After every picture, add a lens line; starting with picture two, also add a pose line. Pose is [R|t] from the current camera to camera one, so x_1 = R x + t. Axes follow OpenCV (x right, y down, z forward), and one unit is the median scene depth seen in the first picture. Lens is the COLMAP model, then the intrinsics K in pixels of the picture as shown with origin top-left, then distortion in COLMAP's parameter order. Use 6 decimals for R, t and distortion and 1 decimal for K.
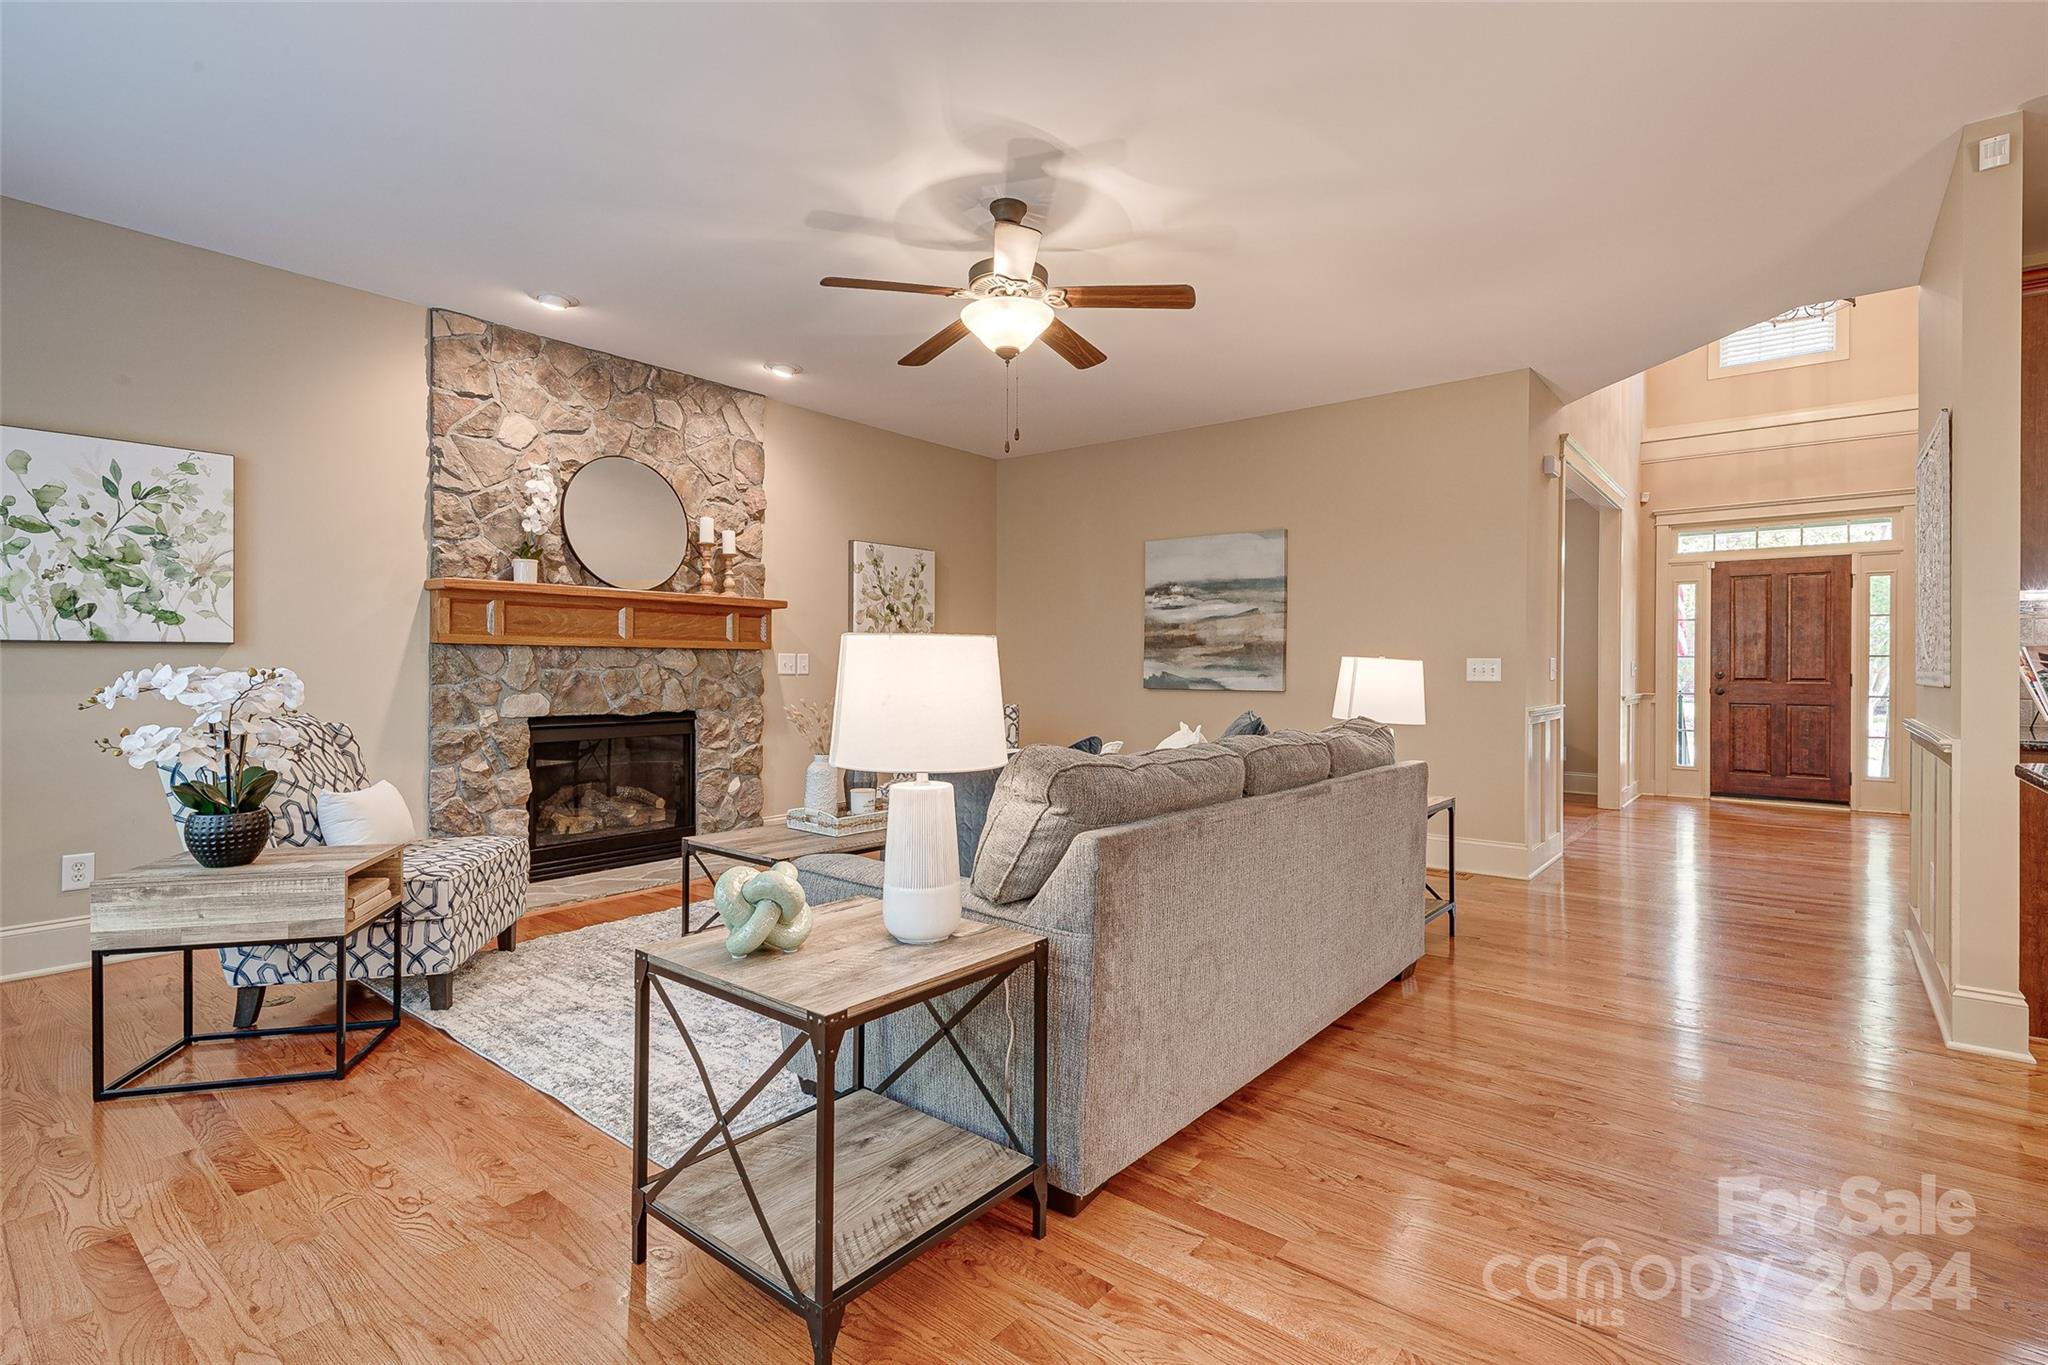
lens RADIAL K [[950.2, 0, 1026.7], [0, 950.2, 668.8], [0, 0, 1]] dist [0.017770, -0.006800]
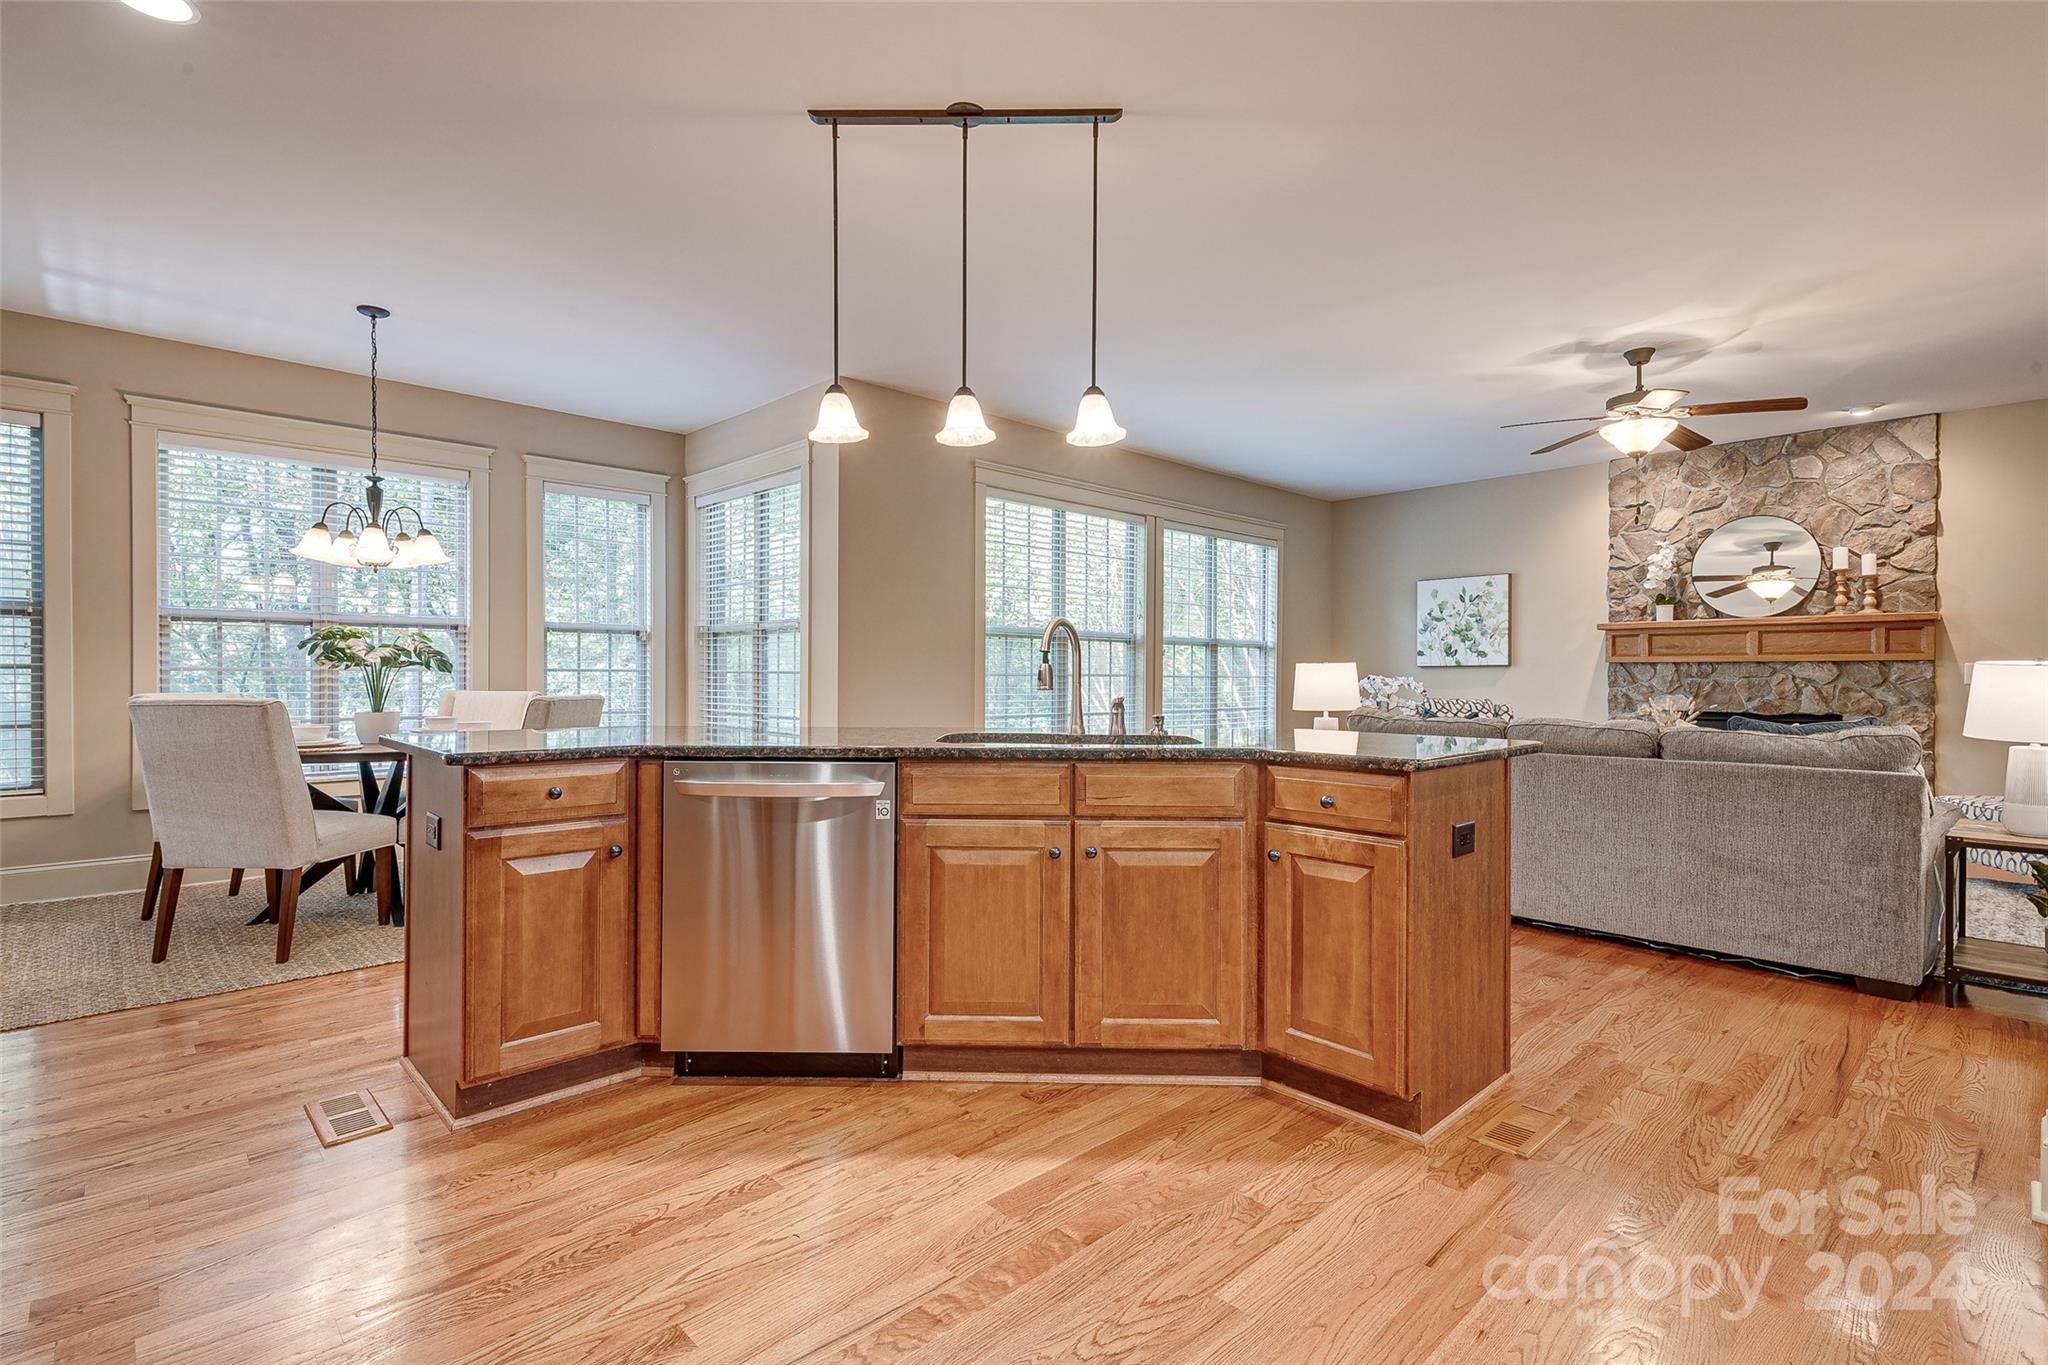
lens RADIAL K [[950.2, 0, 1019.1], [0, 950.2, 683.9], [0, 0, 1]] dist [0.017770, -0.006800]
pose [[-0.138654, 0.004200, -0.990332, 1.083284], [-0.004647, 0.999977, 0.004892, 0.006258], [0.990330, 0.005280, -0.138632, 0.201458]]
